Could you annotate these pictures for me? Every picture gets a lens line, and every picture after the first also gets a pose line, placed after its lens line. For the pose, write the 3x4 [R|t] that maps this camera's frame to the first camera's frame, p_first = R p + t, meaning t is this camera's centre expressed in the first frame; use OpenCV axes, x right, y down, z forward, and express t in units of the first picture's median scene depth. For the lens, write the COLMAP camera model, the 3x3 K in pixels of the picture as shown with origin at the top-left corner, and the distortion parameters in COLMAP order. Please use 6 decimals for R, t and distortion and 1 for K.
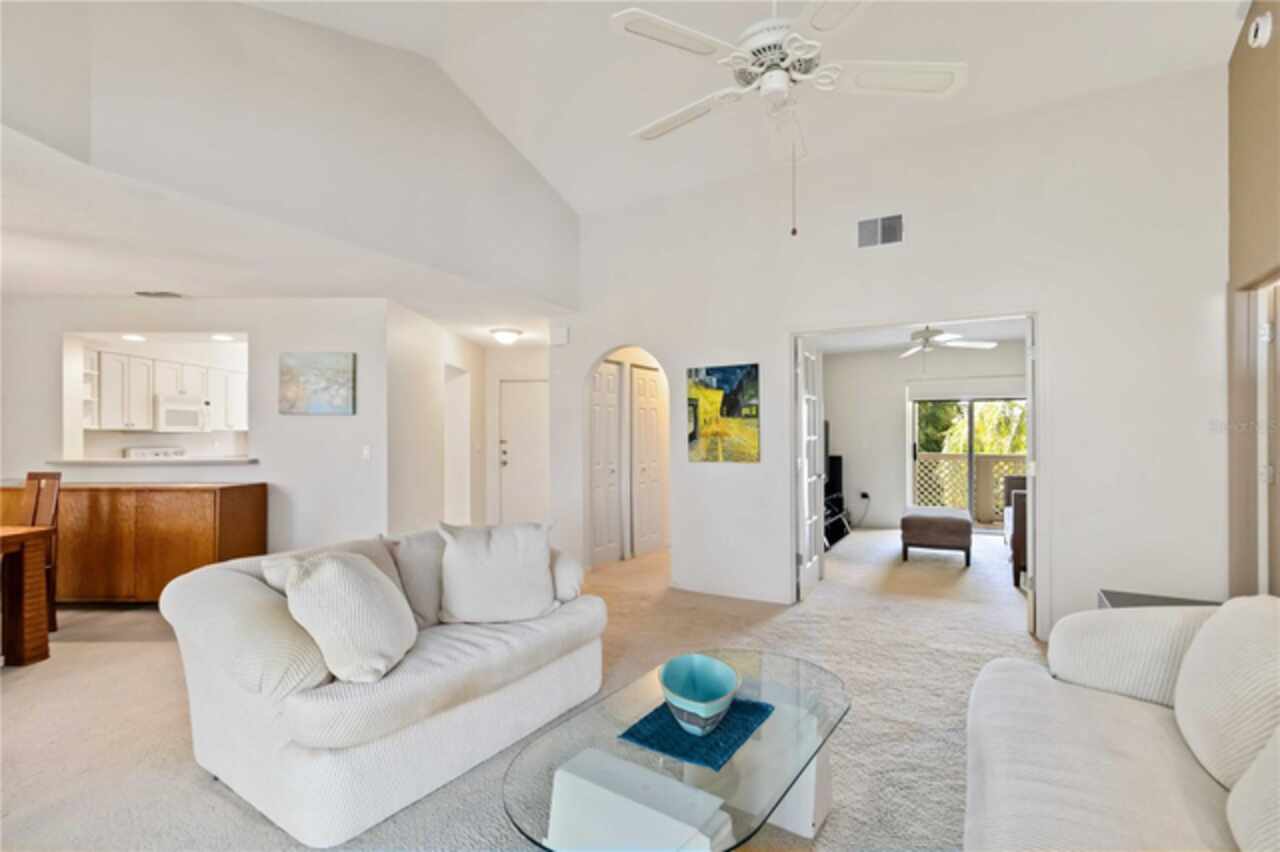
lens RADIAL K [[577.3, 0, 631.5], [0, 577.3, 430.5], [0, 0, 1]] dist [0.000878, 0.000226]
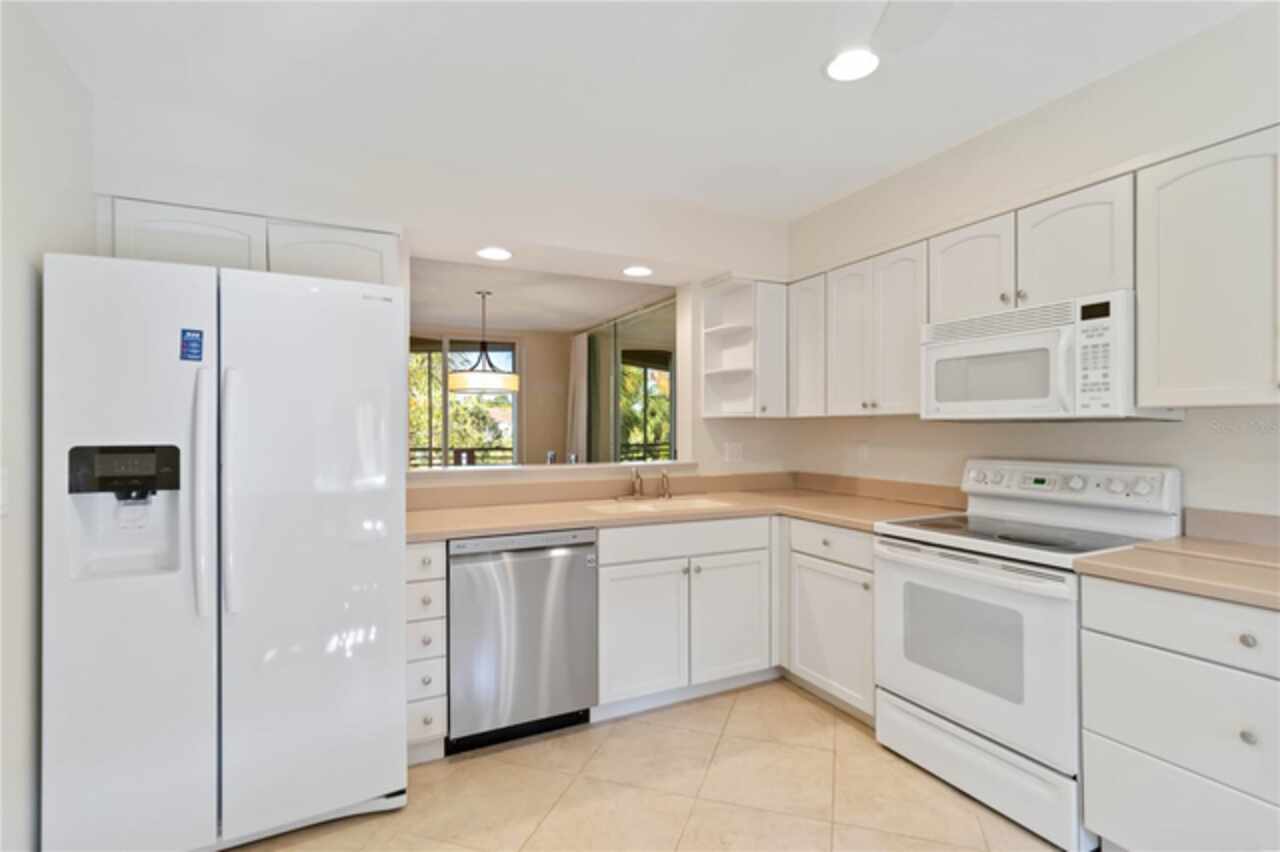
lens RADIAL K [[608.5, 0, 639.1], [0, 608.5, 432.0], [0, 0, 1]] dist [0.000956, 0.000057]
pose [[-0.915388, 0.004058, -0.402553, -0.655286], [0.002940, 0.999990, 0.003394, 0.013731], [0.402562, 0.001924, -0.915391, 1.841141]]
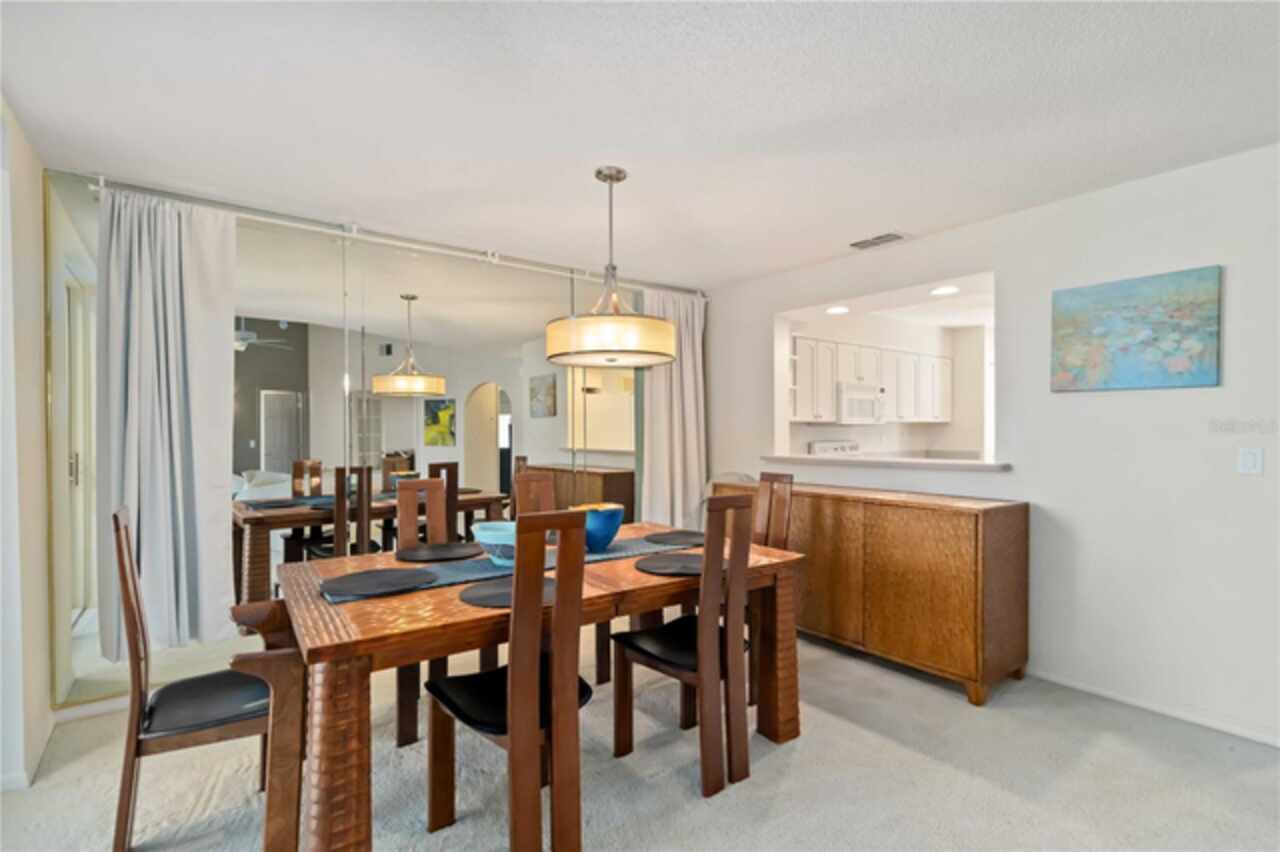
lens RADIAL K [[608.5, 0, 639.1], [0, 608.5, 432.0], [0, 0, 1]] dist [0.000956, 0.000057]
pose [[0.599807, 0.004542, -0.800132, -0.358238], [0.006419, 0.999924, 0.010488, 0.003860], [0.800119, -0.011427, 0.599733, 0.266688]]
